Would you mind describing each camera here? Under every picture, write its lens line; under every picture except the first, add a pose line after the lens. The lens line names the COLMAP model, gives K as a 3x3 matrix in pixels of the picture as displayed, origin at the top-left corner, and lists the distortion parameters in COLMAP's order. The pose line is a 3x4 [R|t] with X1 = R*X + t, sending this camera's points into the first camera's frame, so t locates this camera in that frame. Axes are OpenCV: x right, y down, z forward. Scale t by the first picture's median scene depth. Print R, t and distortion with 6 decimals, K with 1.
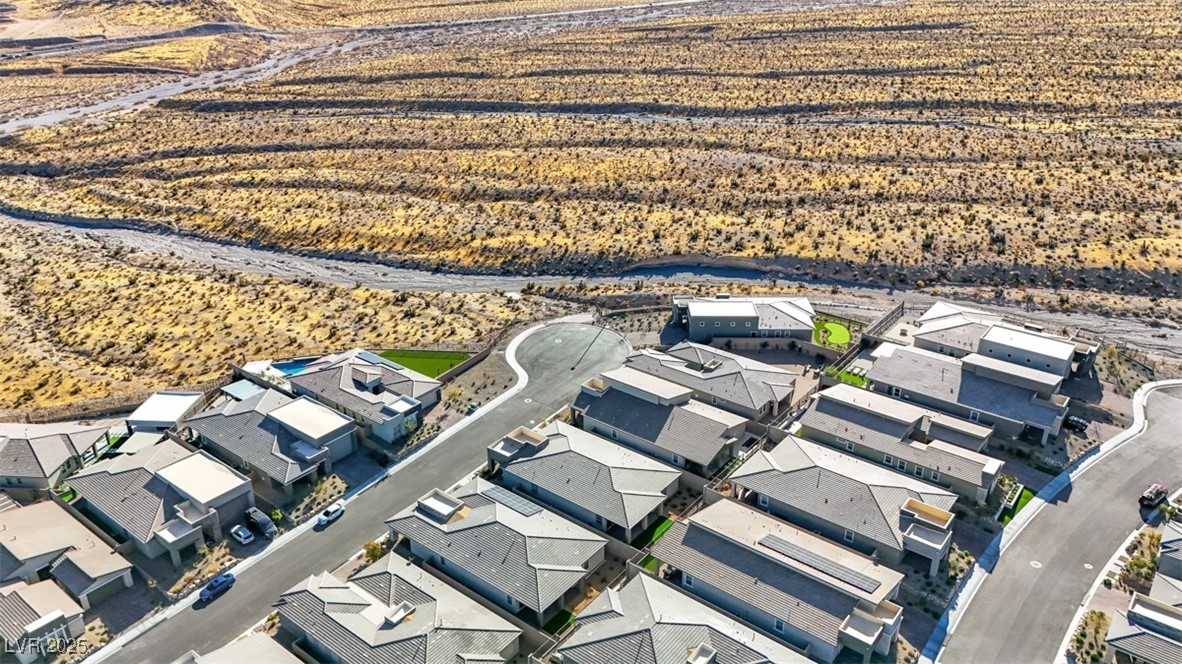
lens RADIAL K [[867.5, 0, 593.0], [0, 867.5, 334.3], [0, 0, 1]] dist [0.084304, -0.086294]
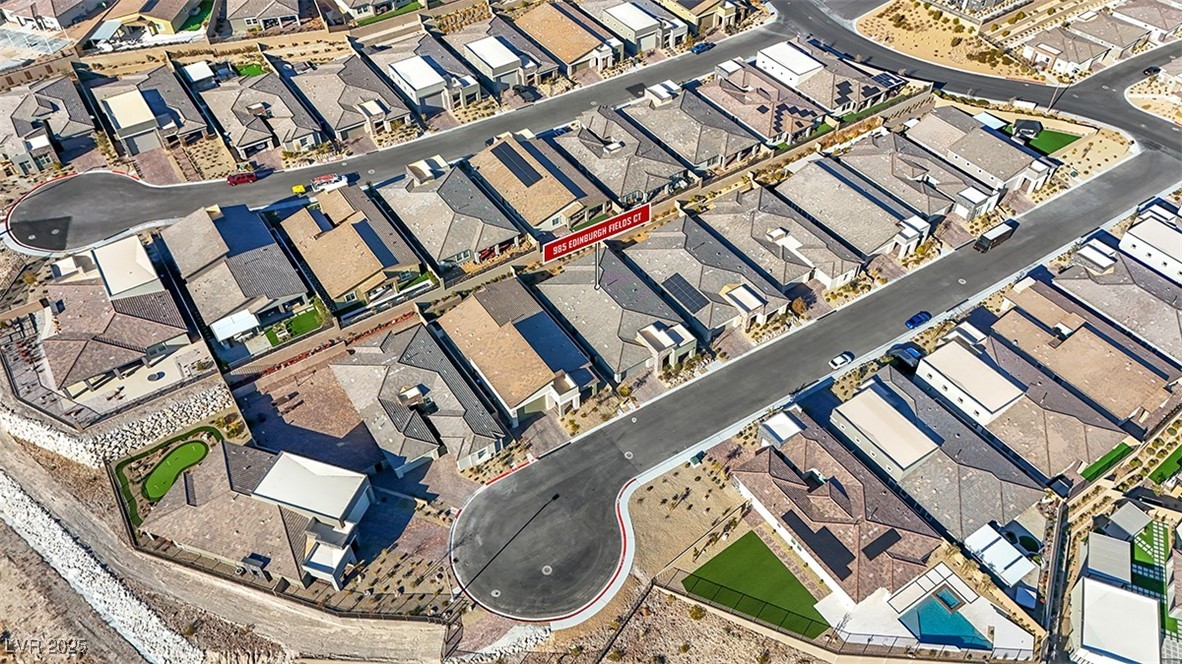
lens RADIAL K [[867.5, 0, 593.0], [0, 867.5, 334.3], [0, 0, 1]] dist [0.084304, -0.086294]
pose [[-0.948667, -0.213919, 0.232960, -0.141827], [0.154502, 0.329258, 0.931514, -0.495198], [-0.275973, 0.919689, -0.279305, 0.766158]]
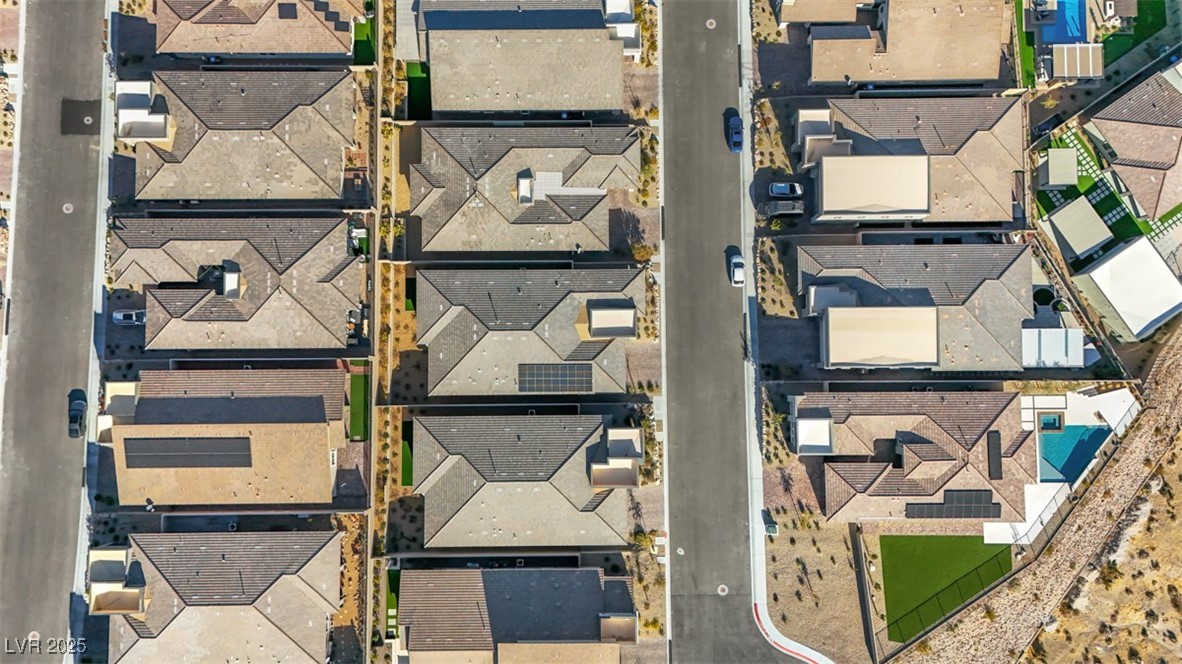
lens RADIAL K [[867.5, 0, 593.0], [0, 867.5, 334.3], [0, 0, 1]] dist [0.084304, -0.086294]
pose [[-0.784179, 0.619924, -0.027507, -0.068327], [-0.260662, -0.288852, 0.921206, -0.324982], [0.563133, 0.729560, 0.388102, 0.352353]]
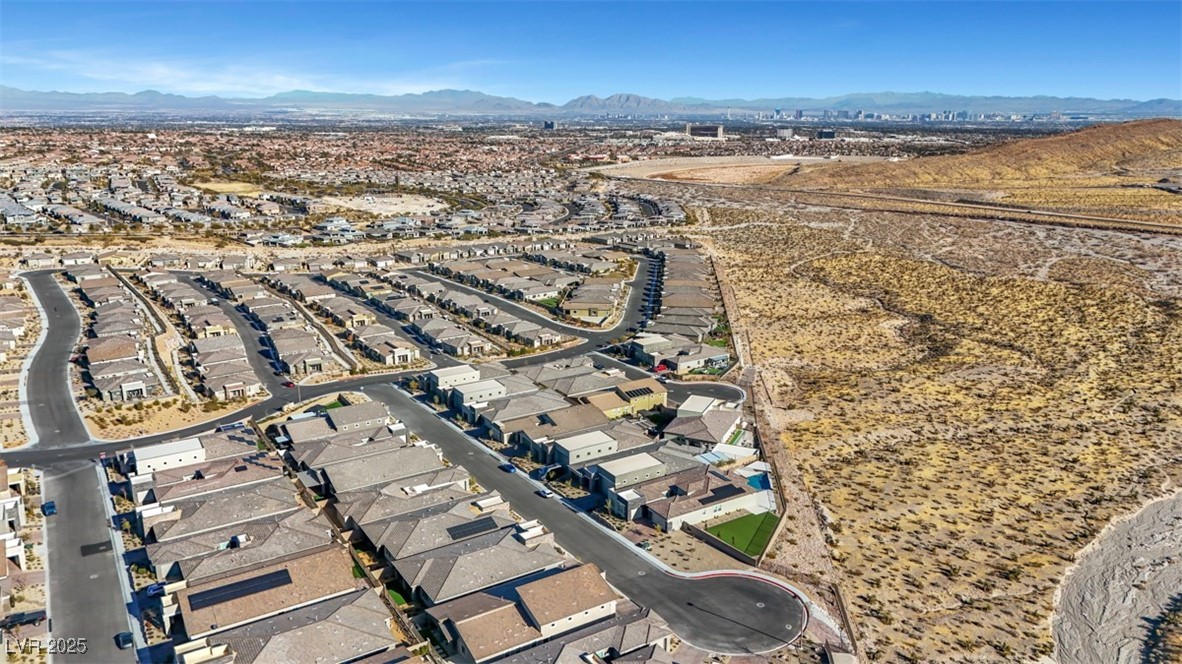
lens RADIAL K [[867.5, 0, 593.0], [0, 867.5, 334.3], [0, 0, 1]] dist [0.084304, -0.086294]
pose [[-0.339525, 0.251235, -0.906424, 0.526496], [-0.406768, 0.829677, 0.382329, -0.343314], [0.848093, 0.498515, -0.179502, 0.672913]]
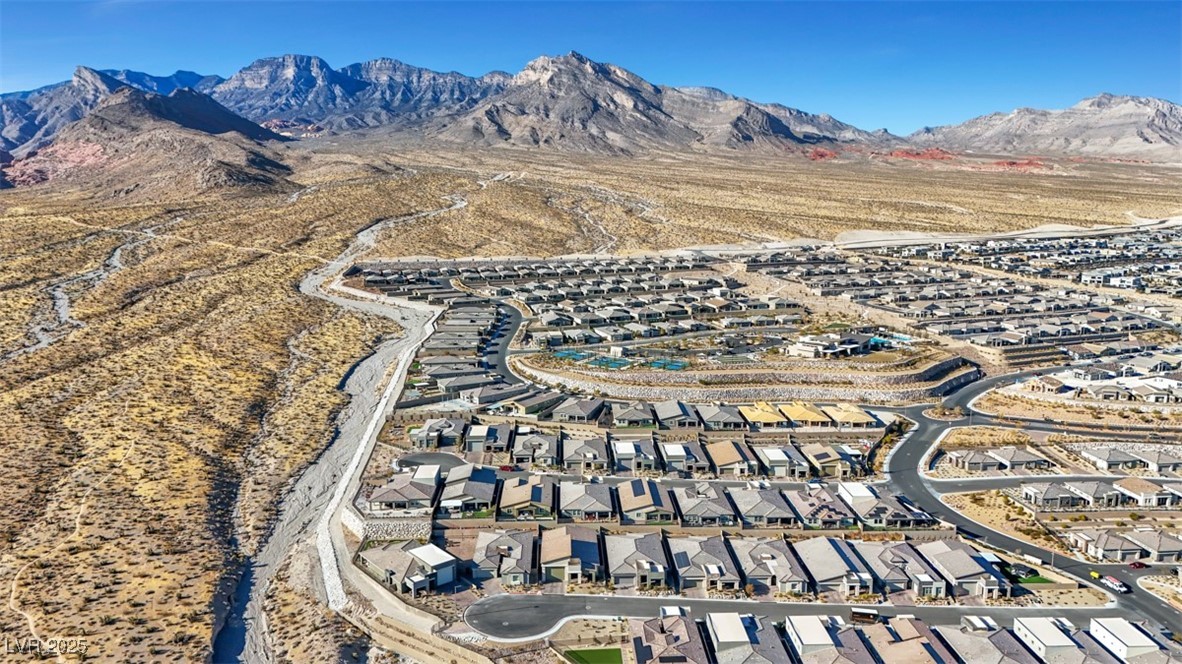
lens RADIAL K [[867.5, 0, 593.0], [0, 867.5, 334.3], [0, 0, 1]] dist [0.084304, -0.086294]
pose [[-0.644310, -0.125669, 0.754368, -0.729816], [0.333200, 0.841733, 0.424811, -0.596954], [-0.688362, 0.525065, -0.500464, 0.990210]]
